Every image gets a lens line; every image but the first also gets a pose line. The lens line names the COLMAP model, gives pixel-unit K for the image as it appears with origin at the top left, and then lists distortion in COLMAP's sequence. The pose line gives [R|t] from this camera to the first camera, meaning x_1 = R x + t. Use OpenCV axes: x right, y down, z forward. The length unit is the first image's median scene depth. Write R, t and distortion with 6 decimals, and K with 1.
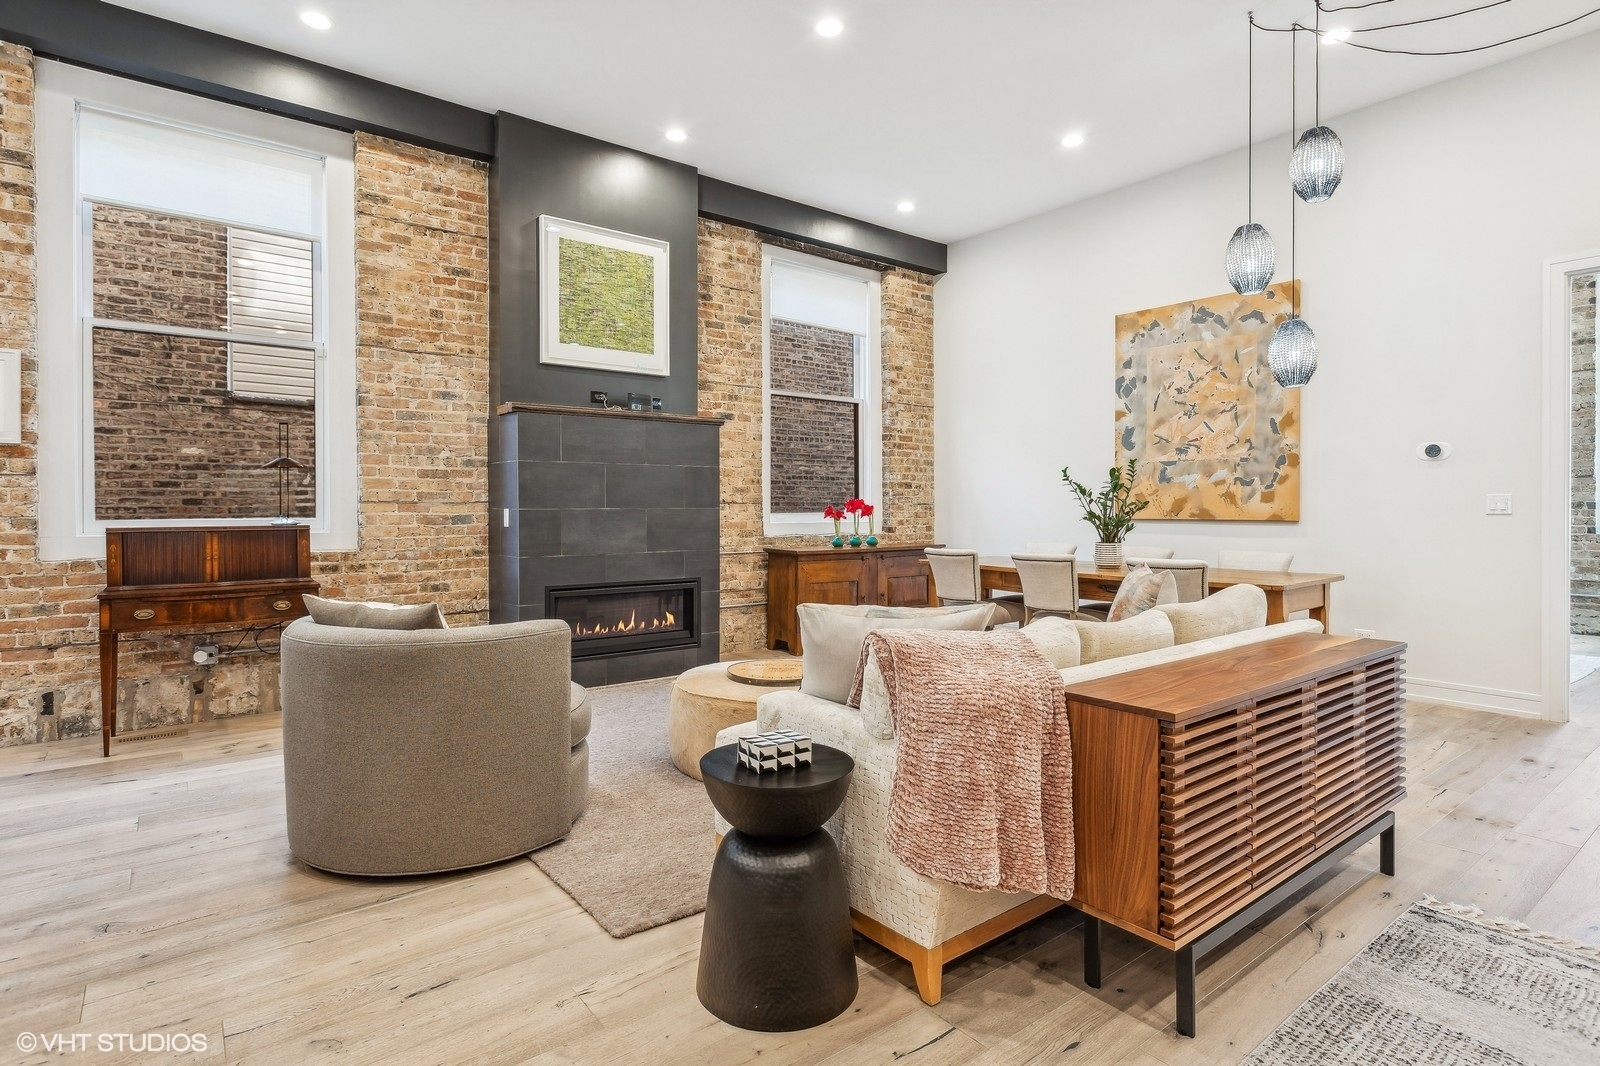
lens RADIAL K [[811.4, 0, 788.9], [0, 811.4, 515.0], [0, 0, 1]] dist [0.000558, -0.002516]
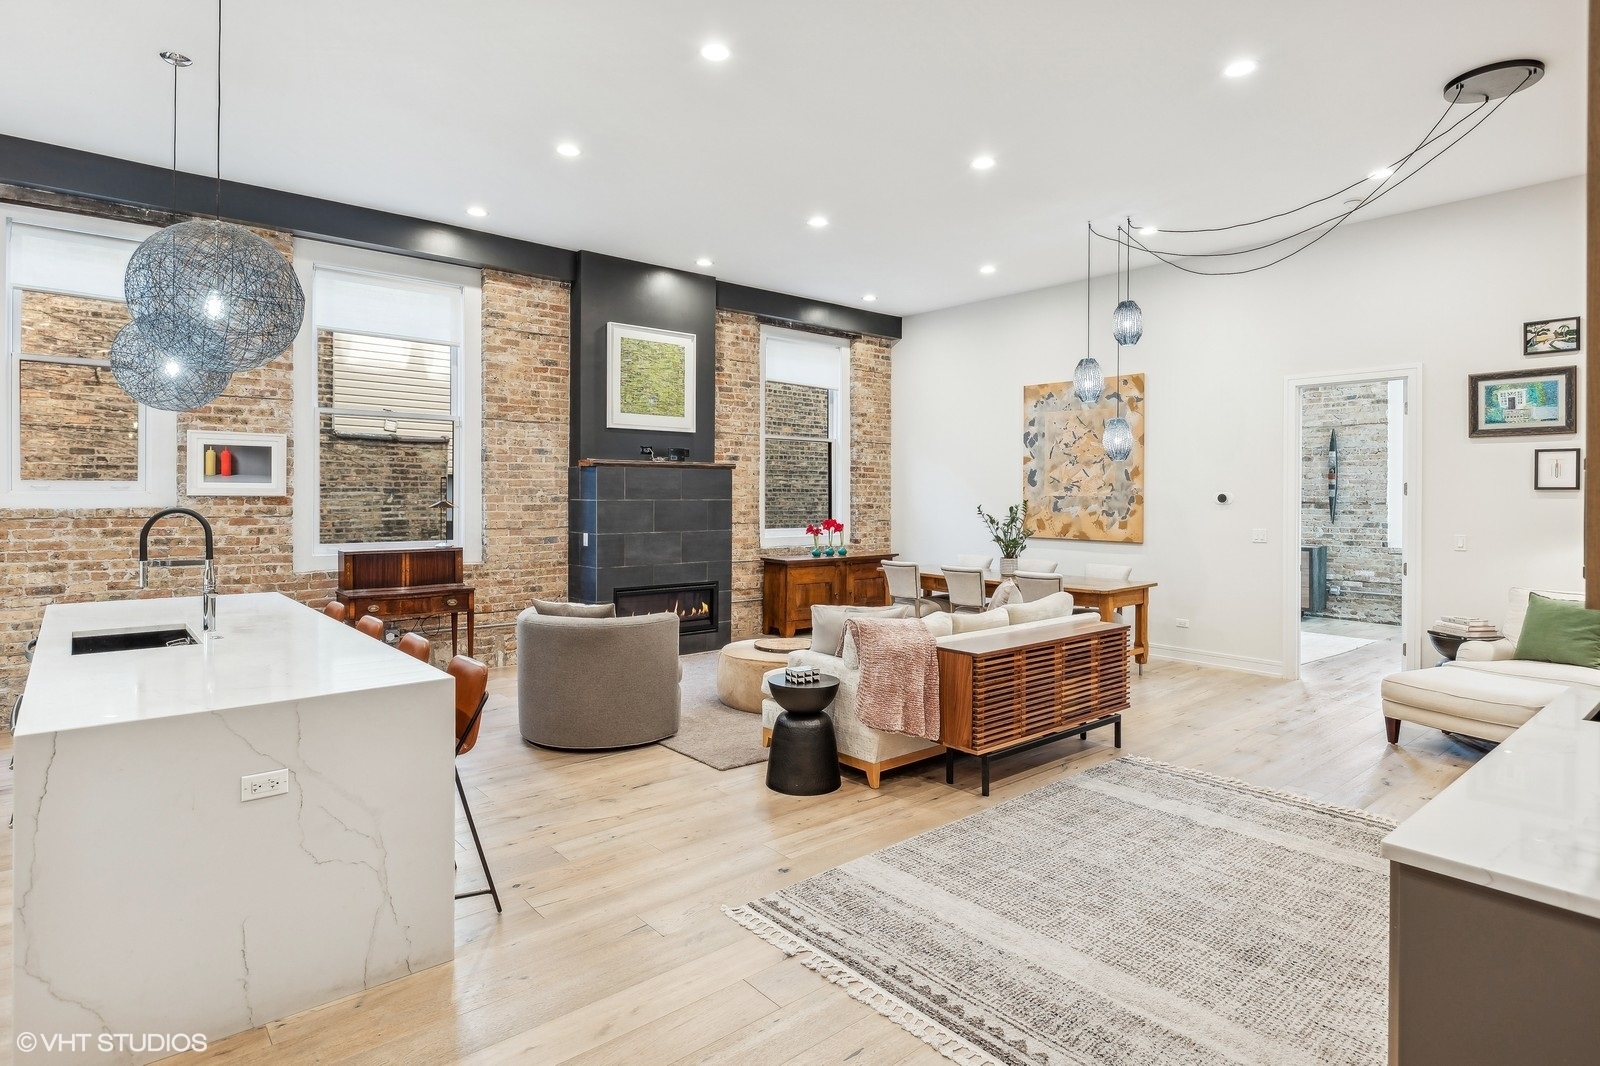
lens RADIAL K [[835.2, 0, 783.3], [0, 835.2, 497.9], [0, 0, 1]] dist [-0.000838, -0.003367]
pose [[0.999281, 0.005959, 0.037443, -0.055244], [-0.005746, 0.999967, -0.005807, -0.058058], [-0.037476, 0.005587, 0.999282, -0.430857]]
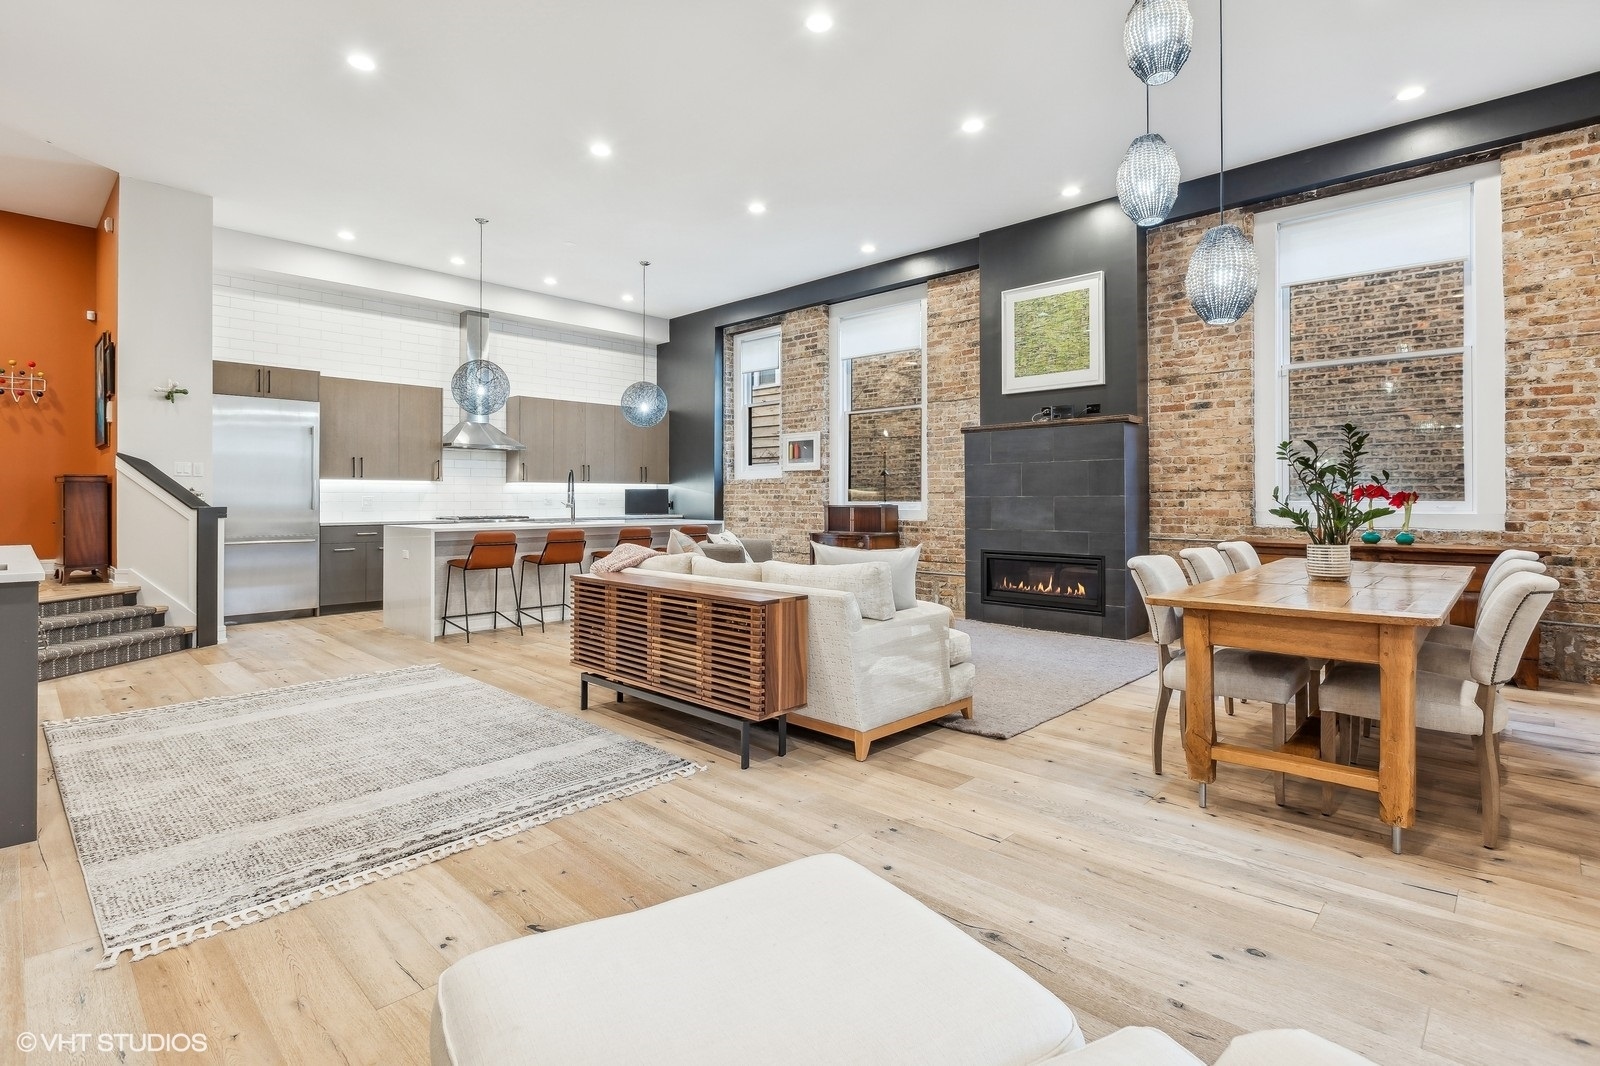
lens RADIAL K [[767.1, 0, 783.5], [0, 767.1, 492.3], [0, 0, 1]] dist [-0.002299, 0.000630]
pose [[0.142692, -0.005147, -0.989754, 0.942058], [-0.006587, 0.999959, -0.006150, -0.004425], [0.989745, 0.007397, 0.142652, 0.409910]]
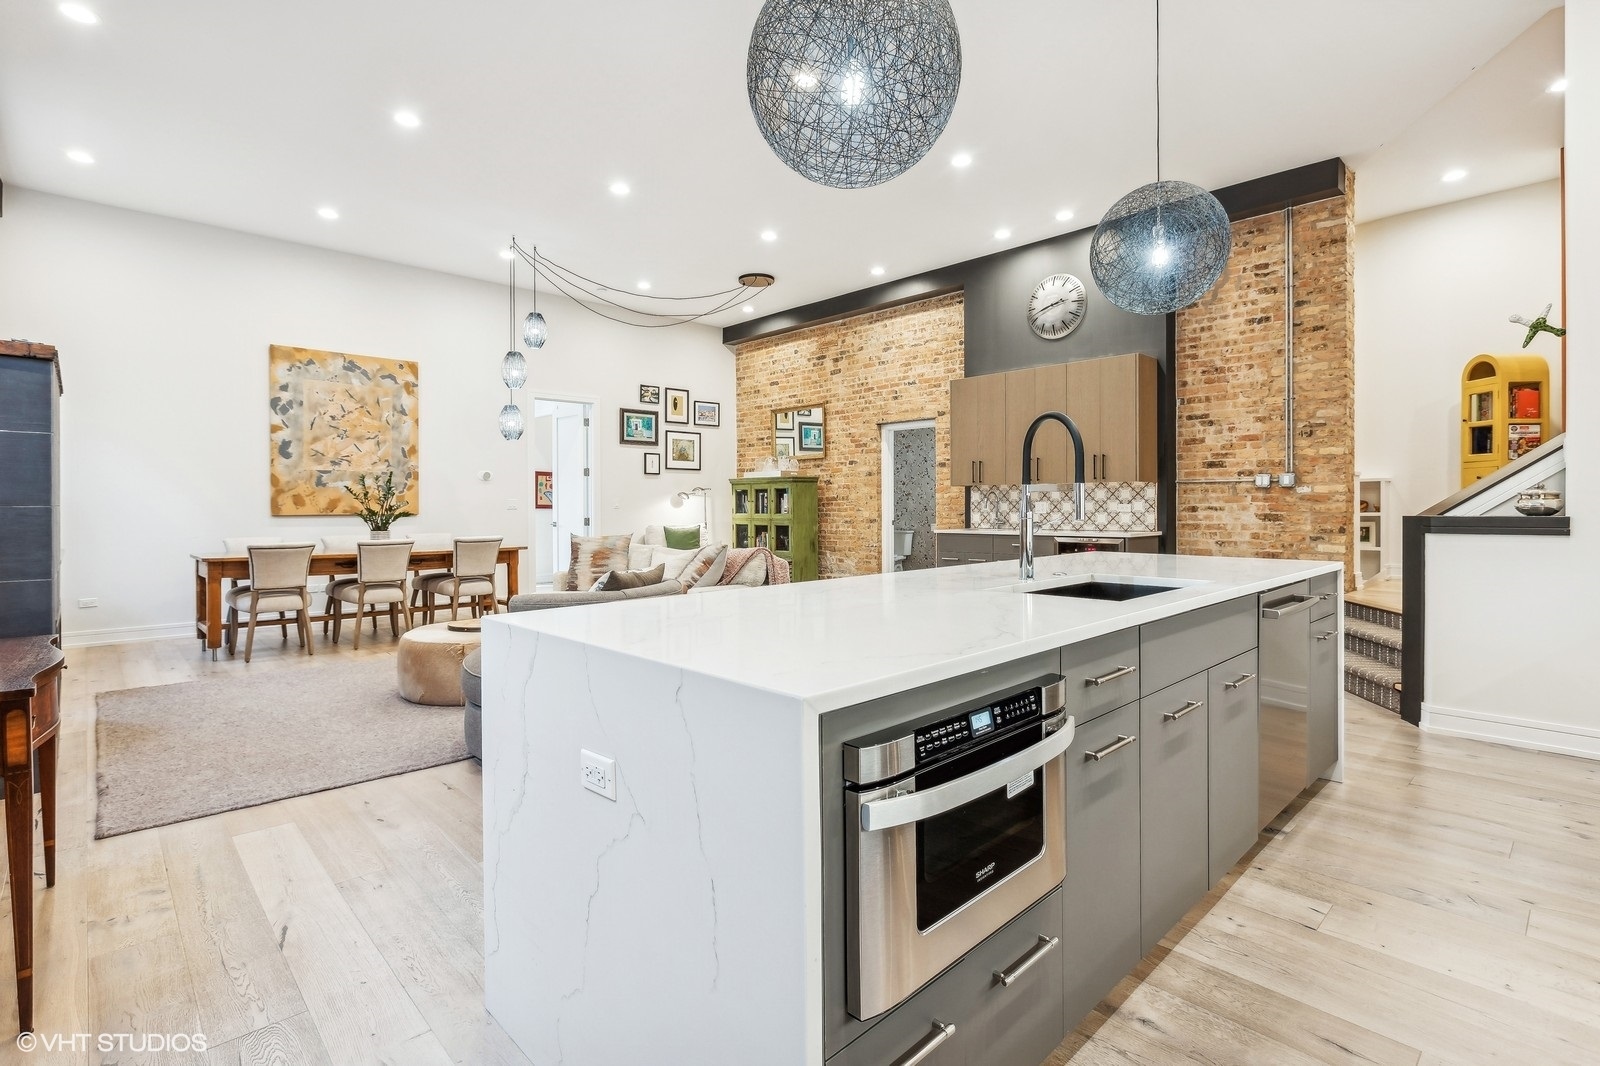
lens RADIAL K [[767.1, 0, 785.5], [0, 767.1, 509.7], [0, 0, 1]] dist [-0.002299, 0.000630]
pose [[-0.091325, -0.003696, 0.995814, -0.913153], [0.011425, 0.999923, 0.004759, -0.000326], [-0.995756, 0.011812, -0.091276, 0.413772]]
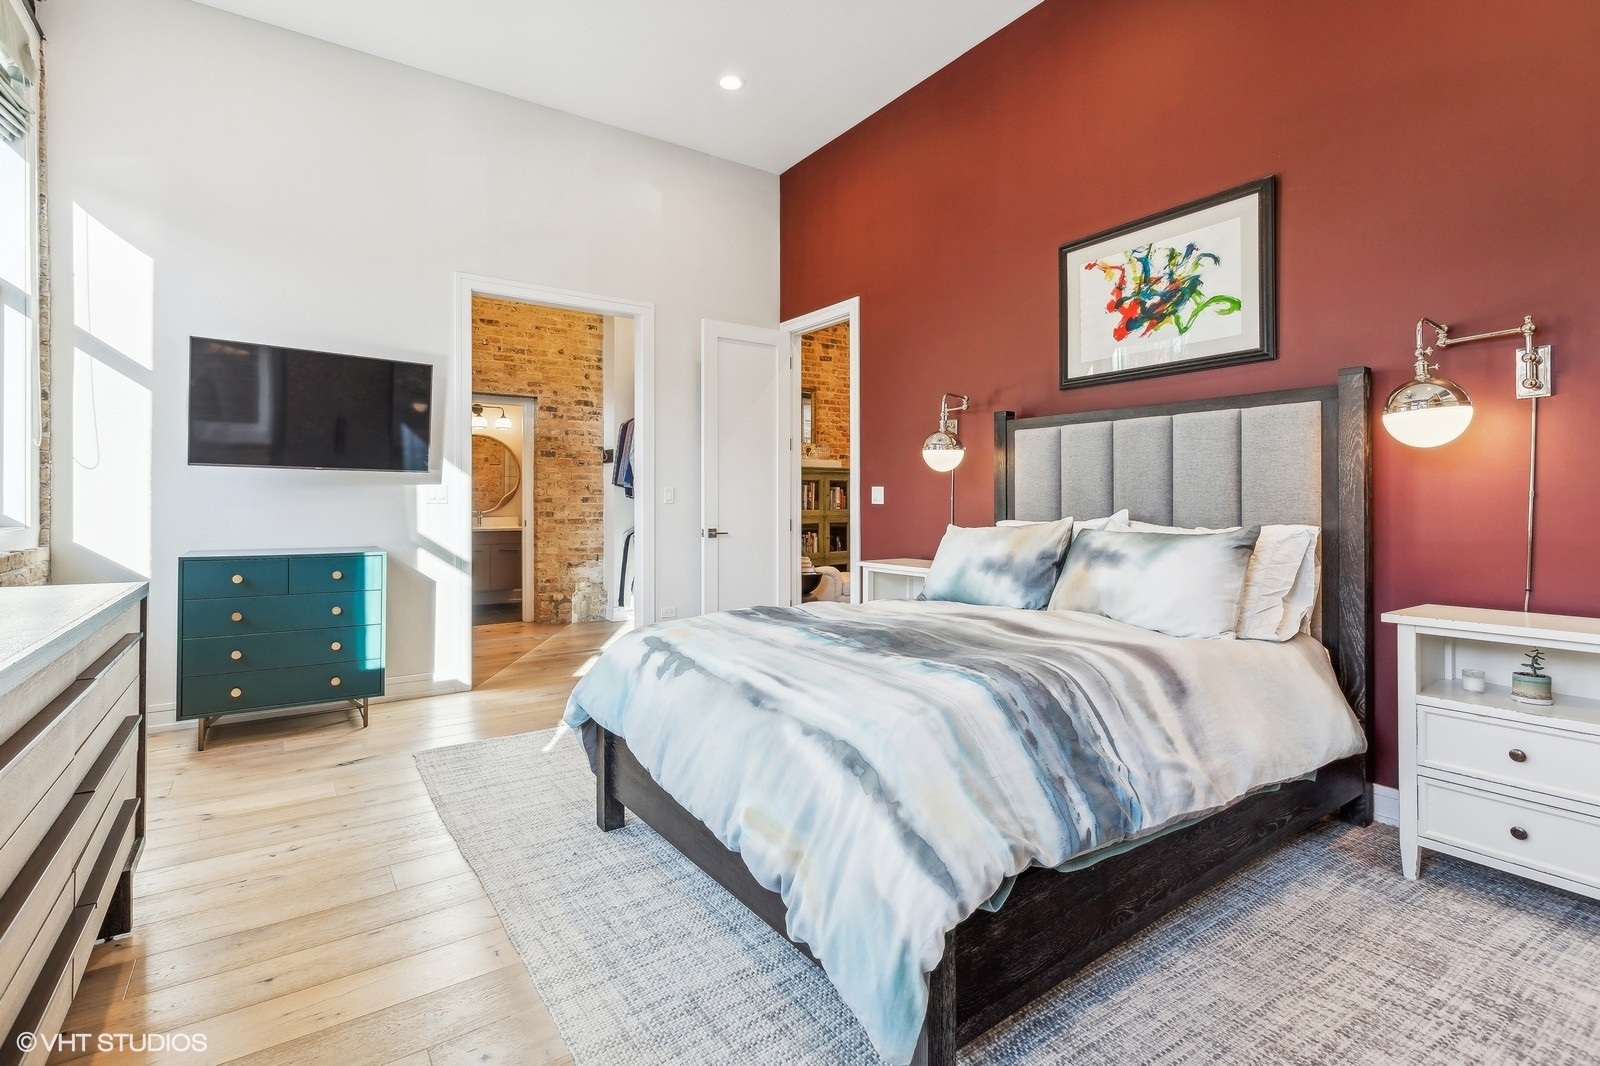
lens RADIAL K [[719.2, 0, 800.6], [0, 719.2, 521.2], [0, 0, 1]] dist [-0.000192, -0.002082]
pose [[-0.999312, 0.004719, 0.036773, 0.811561], [0.005947, 0.999426, 0.033357, -0.008554], [-0.036595, 0.033553, -0.998767, 1.680357]]
